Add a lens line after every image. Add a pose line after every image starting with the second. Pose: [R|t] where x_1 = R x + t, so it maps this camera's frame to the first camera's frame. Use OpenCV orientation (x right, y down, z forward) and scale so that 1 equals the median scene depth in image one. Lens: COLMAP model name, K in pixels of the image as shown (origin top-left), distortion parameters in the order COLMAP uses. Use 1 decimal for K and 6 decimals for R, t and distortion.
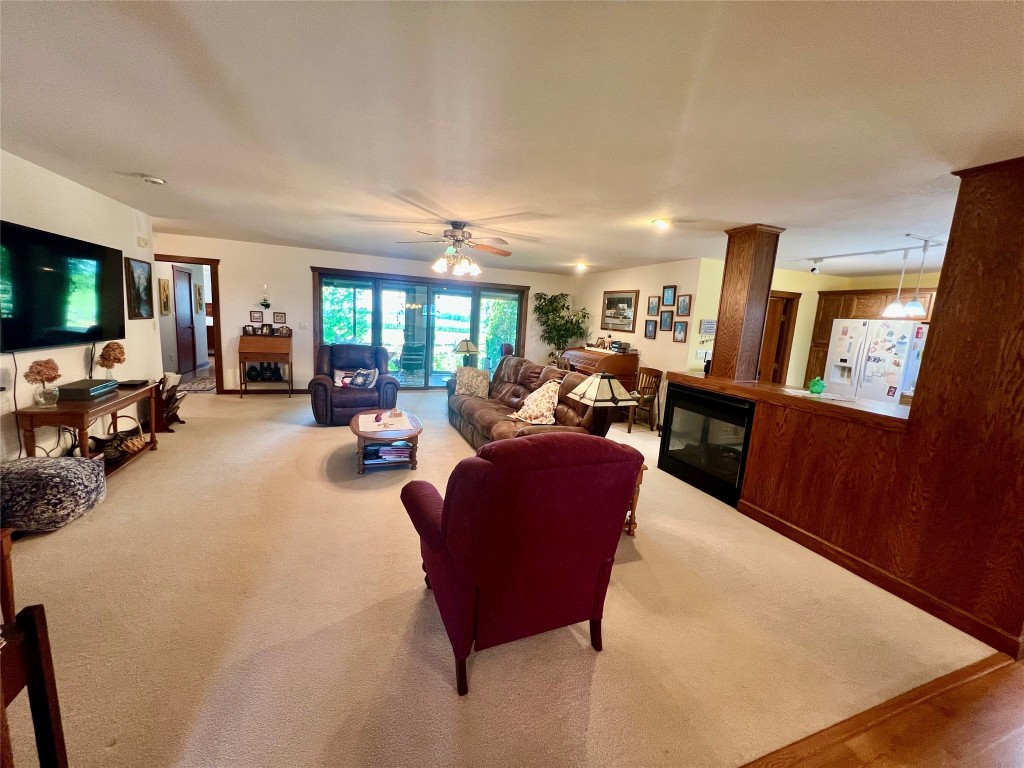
lens RADIAL K [[411.2, 0, 510.5], [0, 411.2, 383.0], [0, 0, 1]] dist [-0.001018, 0.000505]
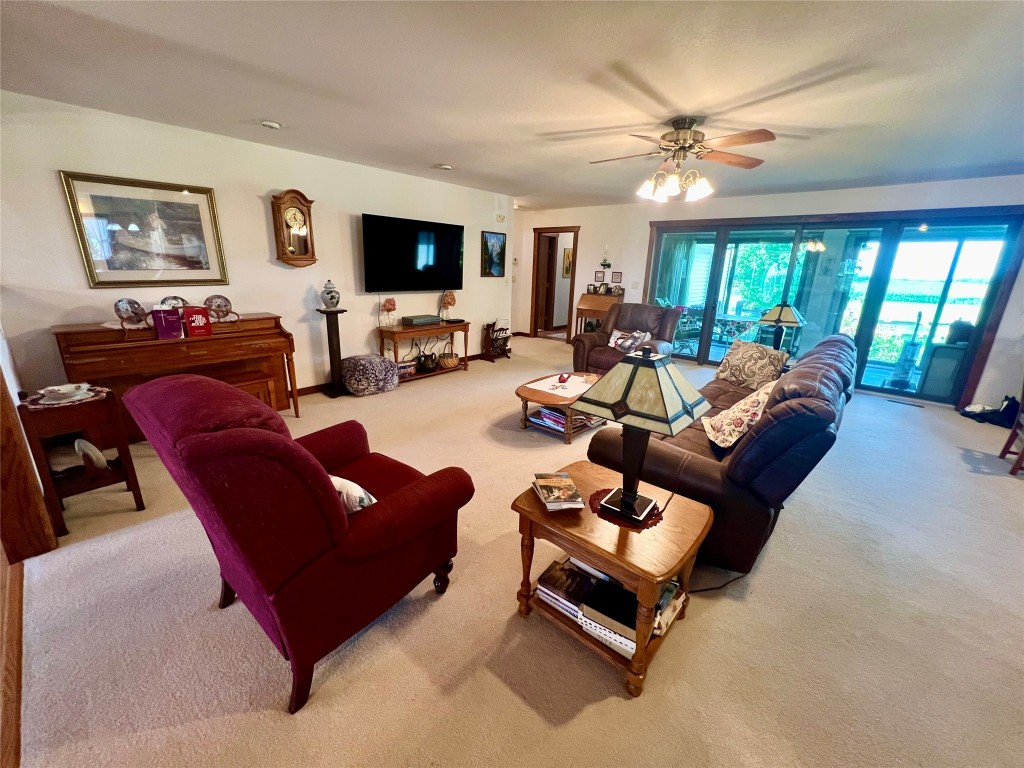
lens RADIAL K [[411.2, 0, 511.4], [0, 411.2, 383.6], [0, 0, 1]] dist [-0.001018, 0.000505]
pose [[0.460563, 0.201456, -0.864464, 0.382352], [-0.140501, 0.978172, 0.153099, -0.026969], [0.876437, 0.050946, 0.478814, 0.418882]]
